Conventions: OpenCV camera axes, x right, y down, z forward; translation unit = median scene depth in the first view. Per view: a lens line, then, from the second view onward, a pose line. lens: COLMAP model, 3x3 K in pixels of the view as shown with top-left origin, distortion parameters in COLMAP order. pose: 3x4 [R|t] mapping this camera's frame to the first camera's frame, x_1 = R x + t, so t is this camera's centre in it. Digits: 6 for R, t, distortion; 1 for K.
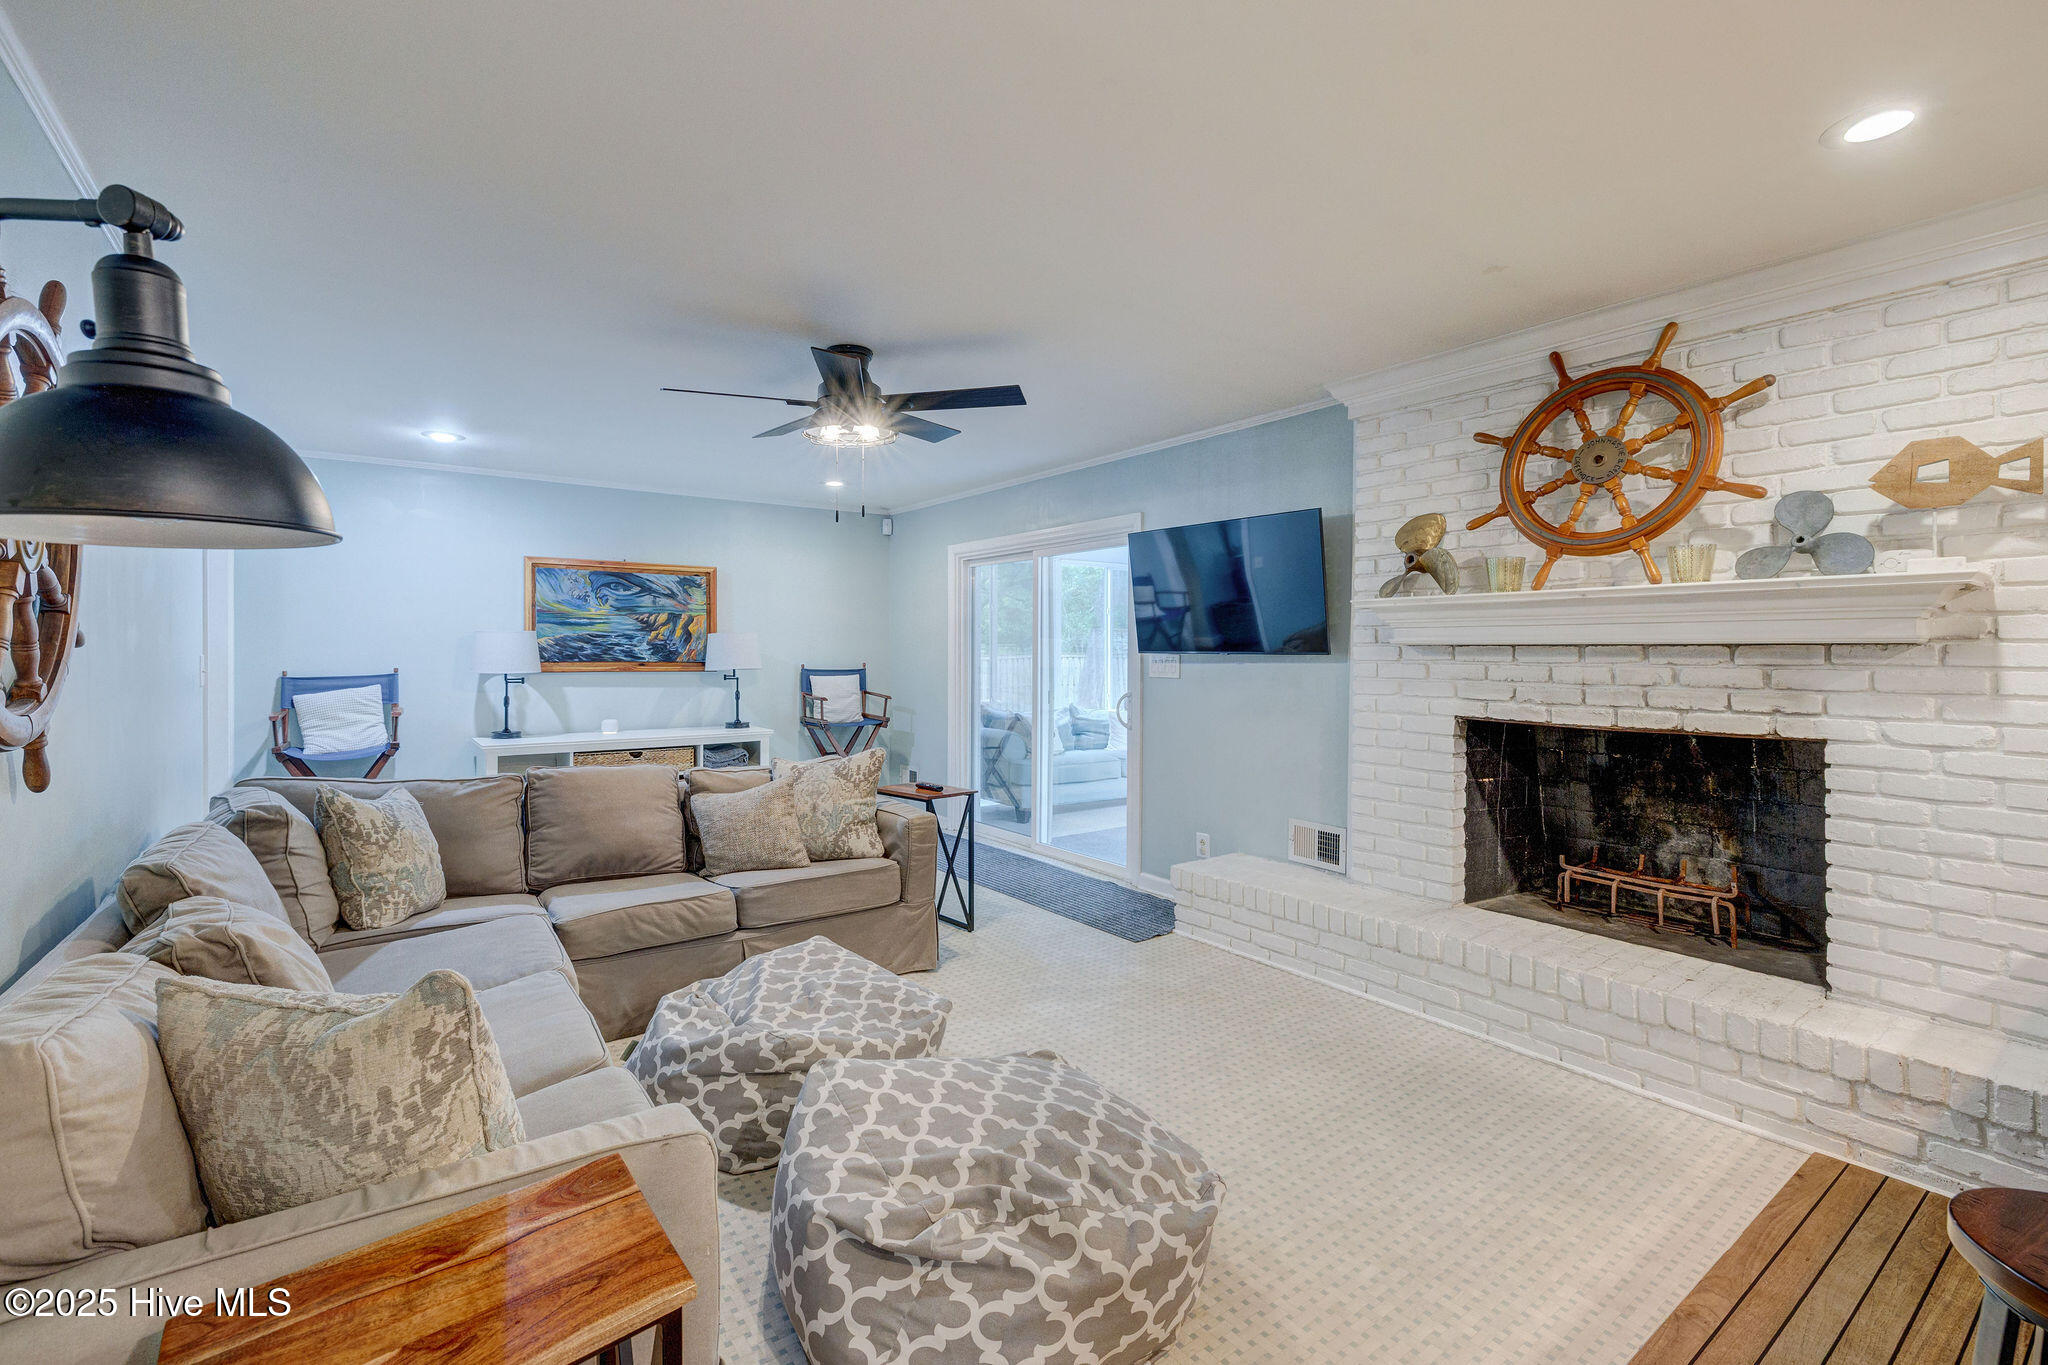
lens RADIAL K [[860.7, 0, 1016.7], [0, 860.7, 665.6], [0, 0, 1]] dist [0.001225, 0.000232]
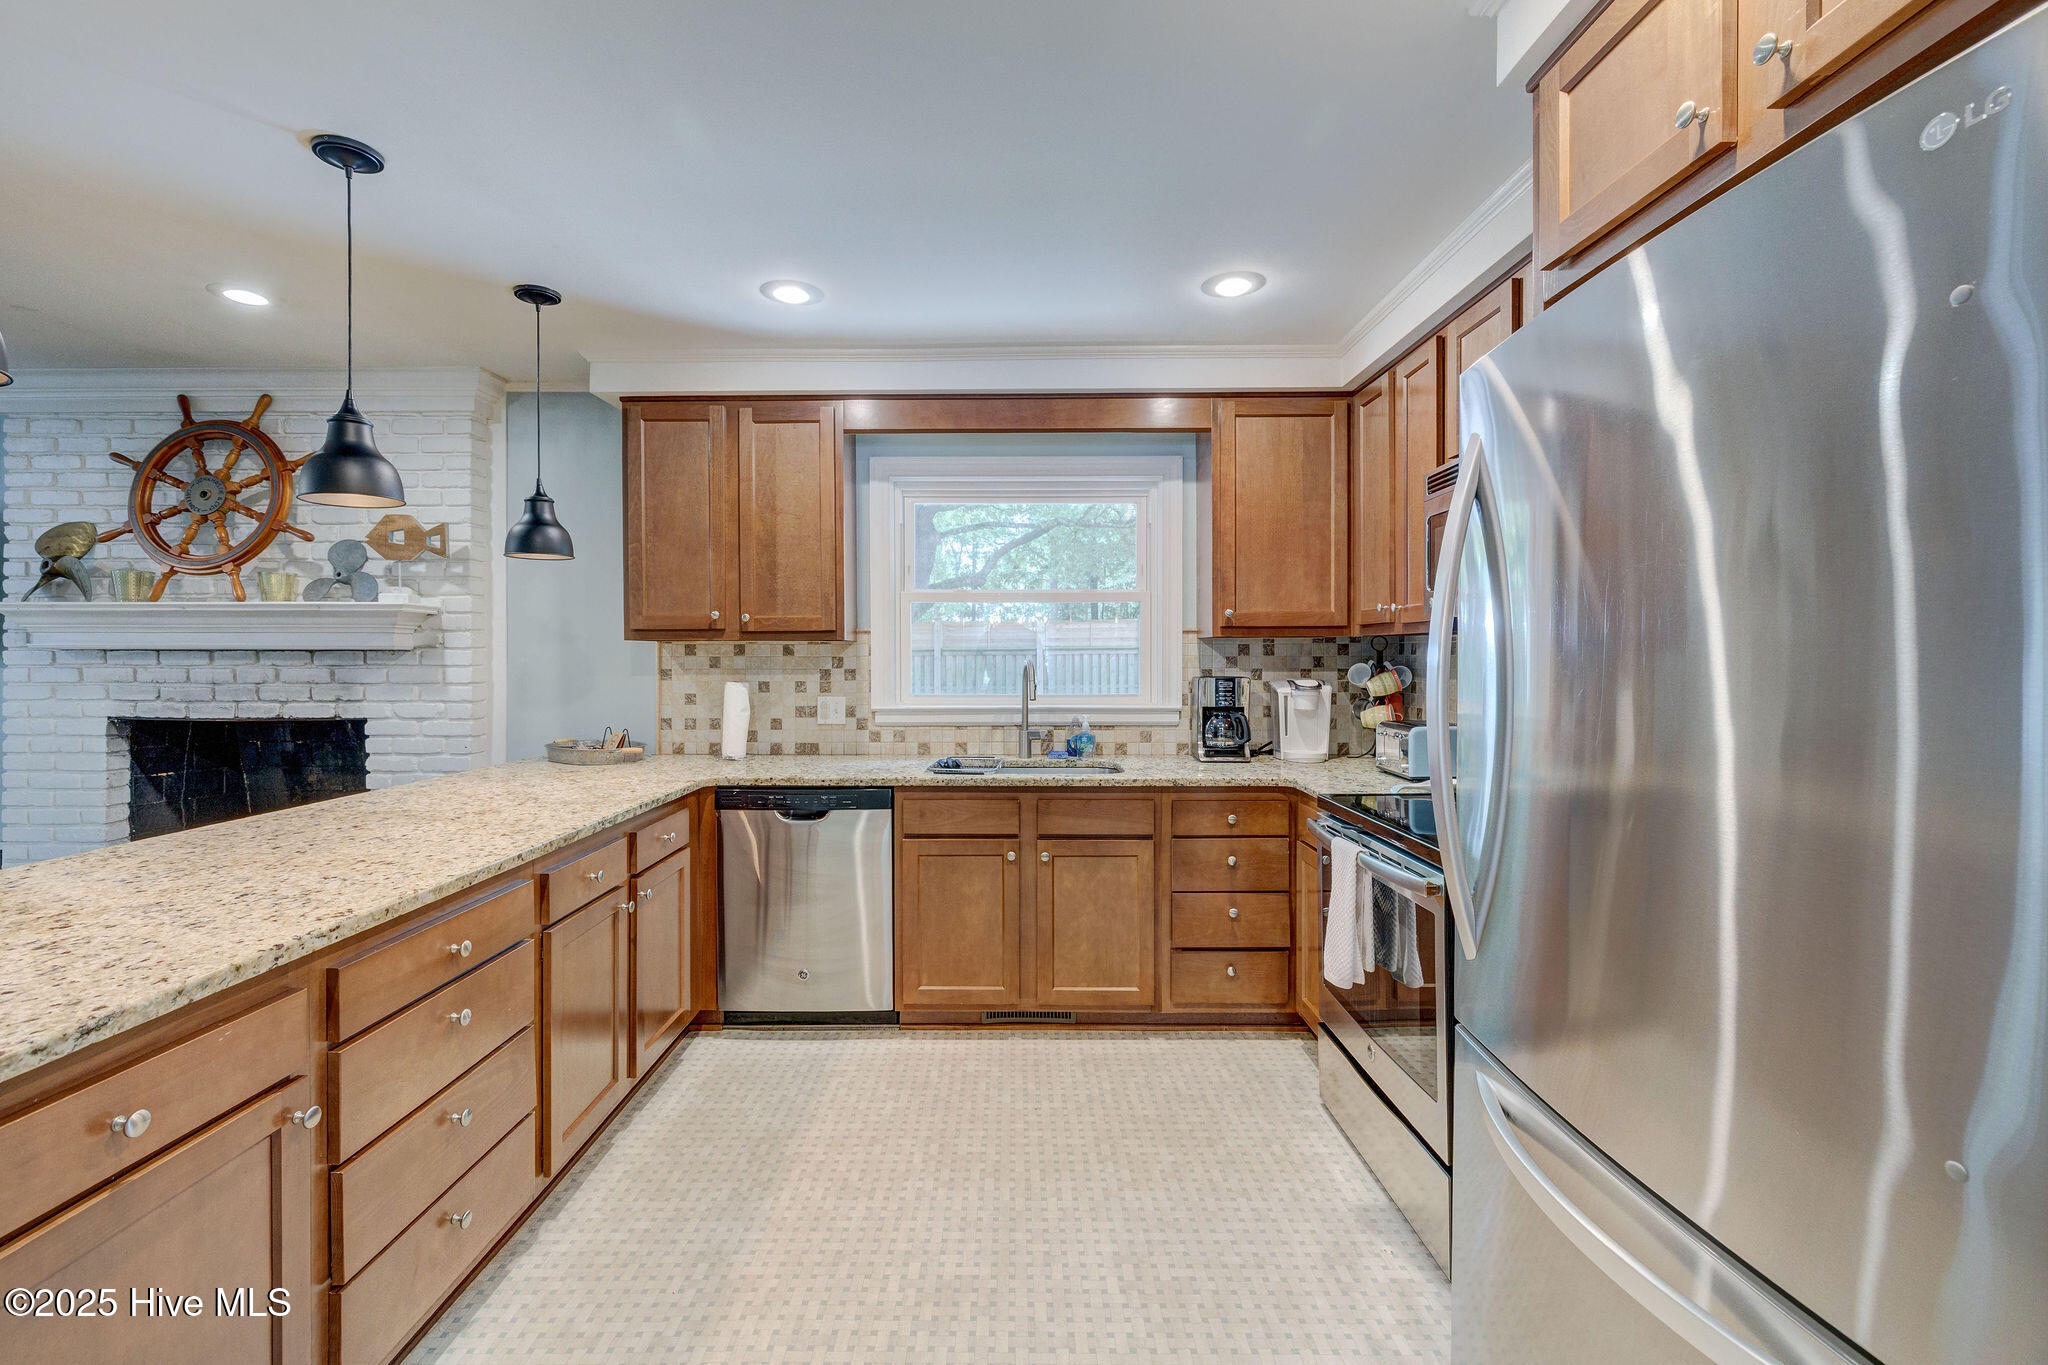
lens RADIAL K [[856.0, 0, 986.3], [0, 856.0, 658.7], [0, 0, 1]] dist [-0.001900, 0.000023]
pose [[0.617668, -0.005981, 0.786416, 0.340047], [0.013861, 0.999899, -0.003282, 0.005418], [-0.786317, 0.012927, 0.617688, -0.474044]]
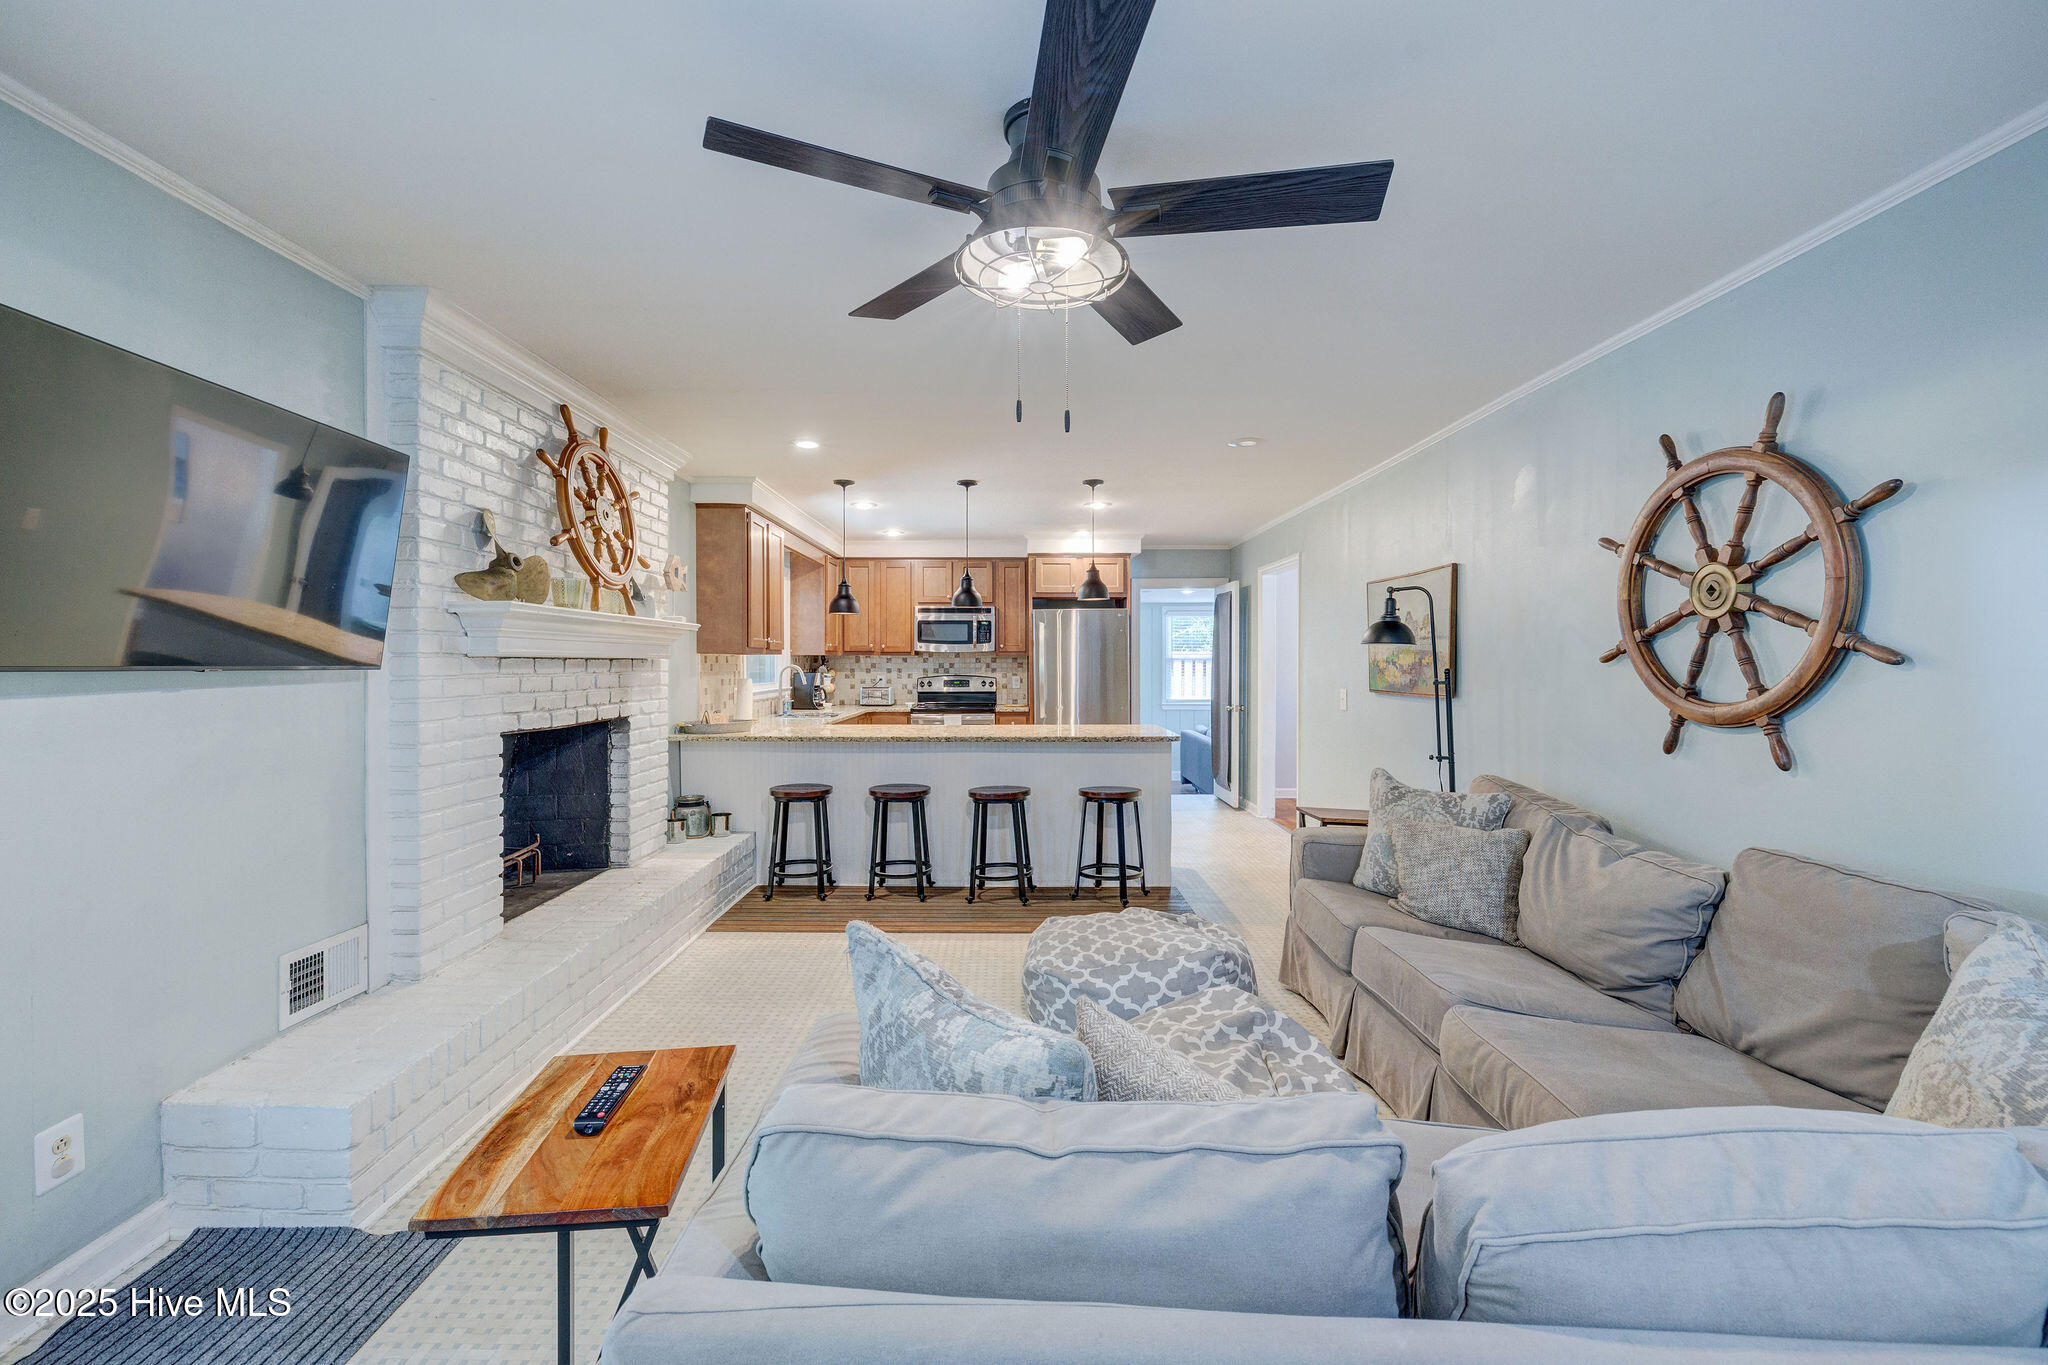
lens RADIAL K [[849.2, 0, 999.1], [0, 849.2, 660.1], [0, 0, 1]] dist [0.000224, 0.000171]
pose [[-0.790957, -0.002304, 0.611867, -0.437634], [0.005166, 0.999932, 0.010444, -0.025417], [-0.611849, 0.011421, -0.790892, 1.328657]]
